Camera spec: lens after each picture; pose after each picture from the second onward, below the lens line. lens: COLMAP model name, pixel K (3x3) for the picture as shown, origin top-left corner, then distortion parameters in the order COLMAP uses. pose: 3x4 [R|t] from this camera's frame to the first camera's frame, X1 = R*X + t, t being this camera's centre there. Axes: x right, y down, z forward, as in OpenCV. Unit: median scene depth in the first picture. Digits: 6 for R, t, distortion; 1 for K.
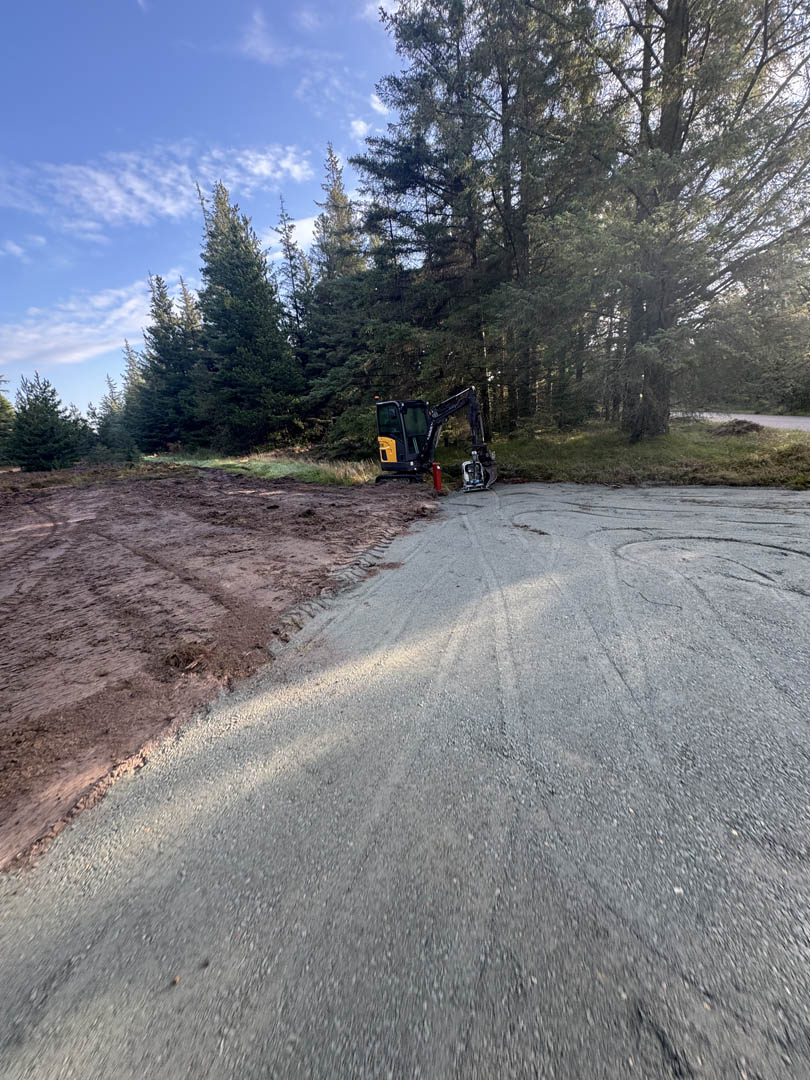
lens RADIAL K [[436.7, 0, 408.6], [0, 436.7, 536.4], [0, 0, 1]] dist [0.006209, -0.000336]
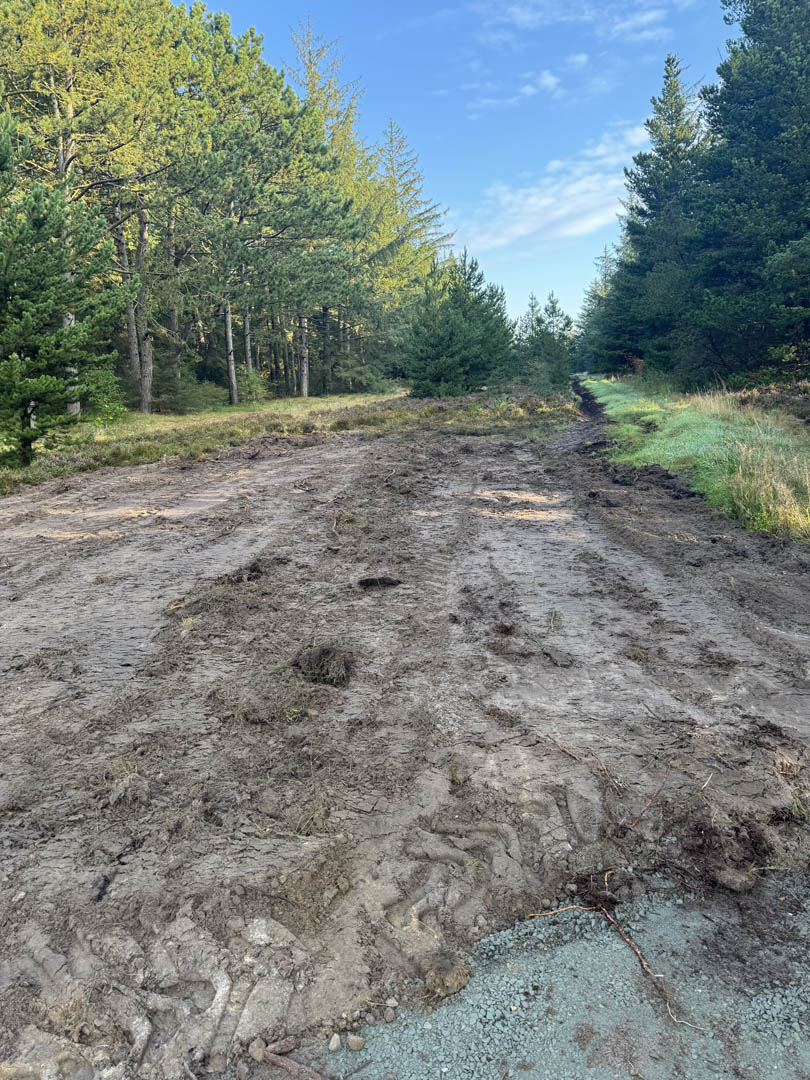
lens RADIAL K [[785.4, 0, 410.3], [0, 785.4, 544.4], [0, 0, 1]] dist [-0.010368, -0.008526]
pose [[0.675922, 0.193211, -0.711195, 0.070829], [-0.177161, 0.979323, 0.097680, -0.100347], [0.715363, 0.059972, 0.696175, 0.379296]]
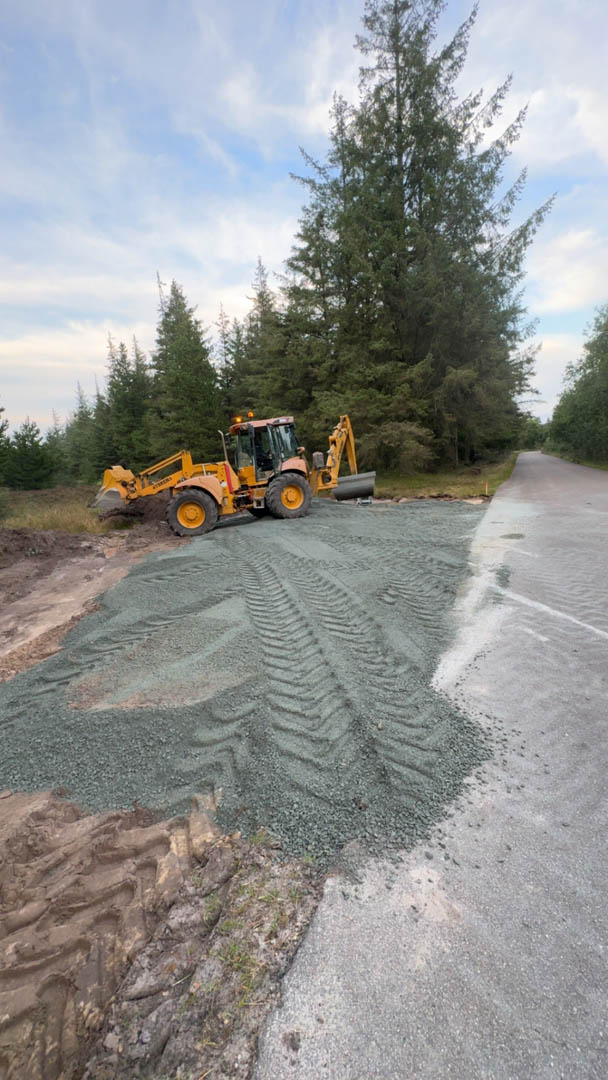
lens RADIAL K [[449.9, 0, 308.6], [0, 449.9, 534.2], [0, 0, 1]] dist [0.000105, -0.000311]
pose [[0.998151, 0.034756, -0.049861, 0.170188], [-0.038912, 0.995623, -0.084970, 0.153827], [0.046689, 0.086753, 0.995135, -0.700536]]
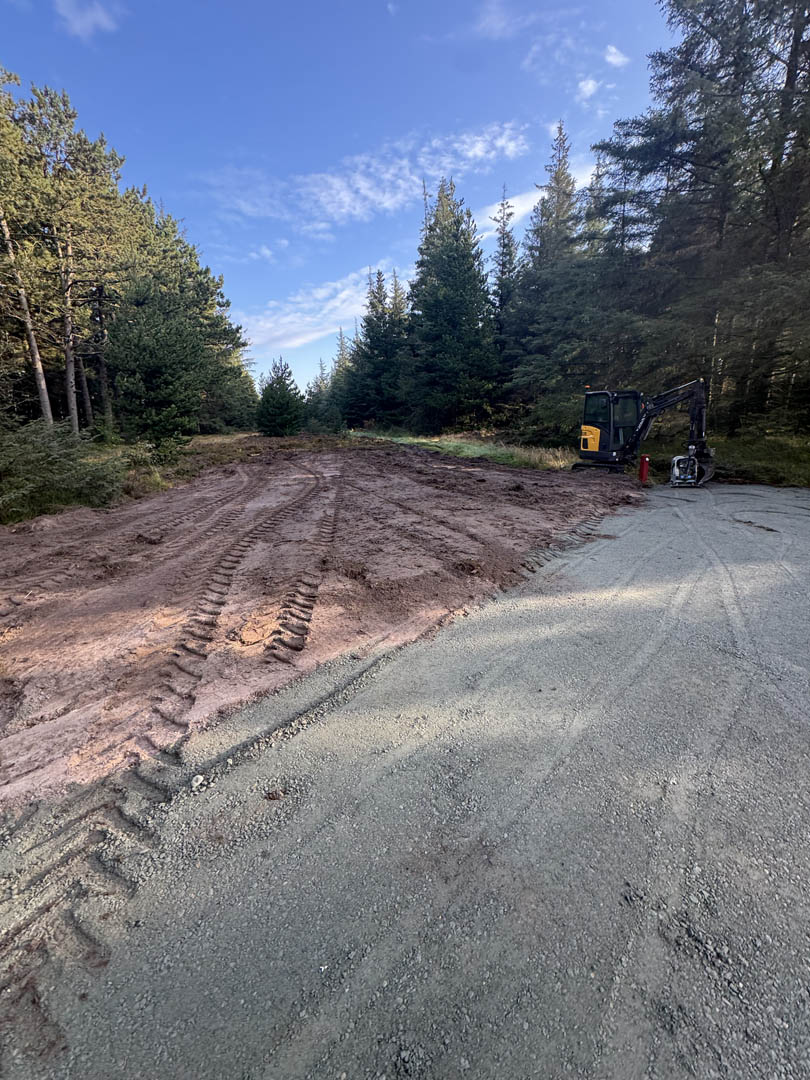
lens RADIAL K [[436.7, 0, 406.2], [0, 436.7, 538.3], [0, 0, 1]] dist [0.006209, -0.000336]
pose [[0.925727, 0.153730, -0.345539, -0.044027], [-0.142056, 0.988097, 0.059024, 0.026282], [0.350500, -0.005555, 0.936546, -0.089145]]
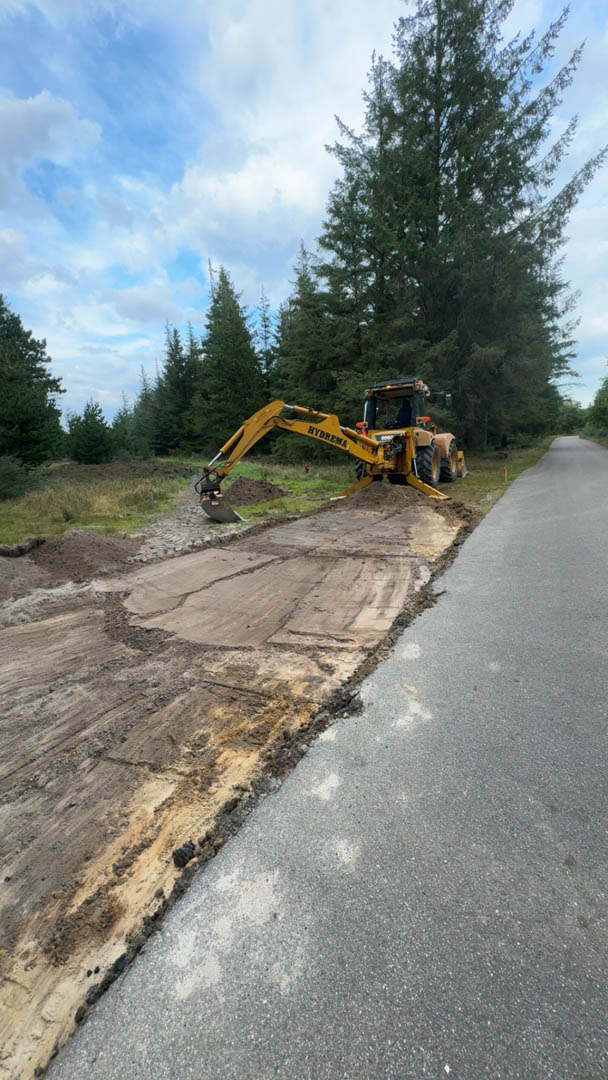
lens RADIAL K [[409.9, 0, 307.9], [0, 409.9, 535.4], [0, 0, 1]] dist [0.000466, 0.000166]
pose [[0.986553, 0.076840, -0.144253, 0.234382], [-0.079943, 0.996674, -0.015834, 0.127174], [0.142556, 0.027154, 0.989414, -0.607585]]
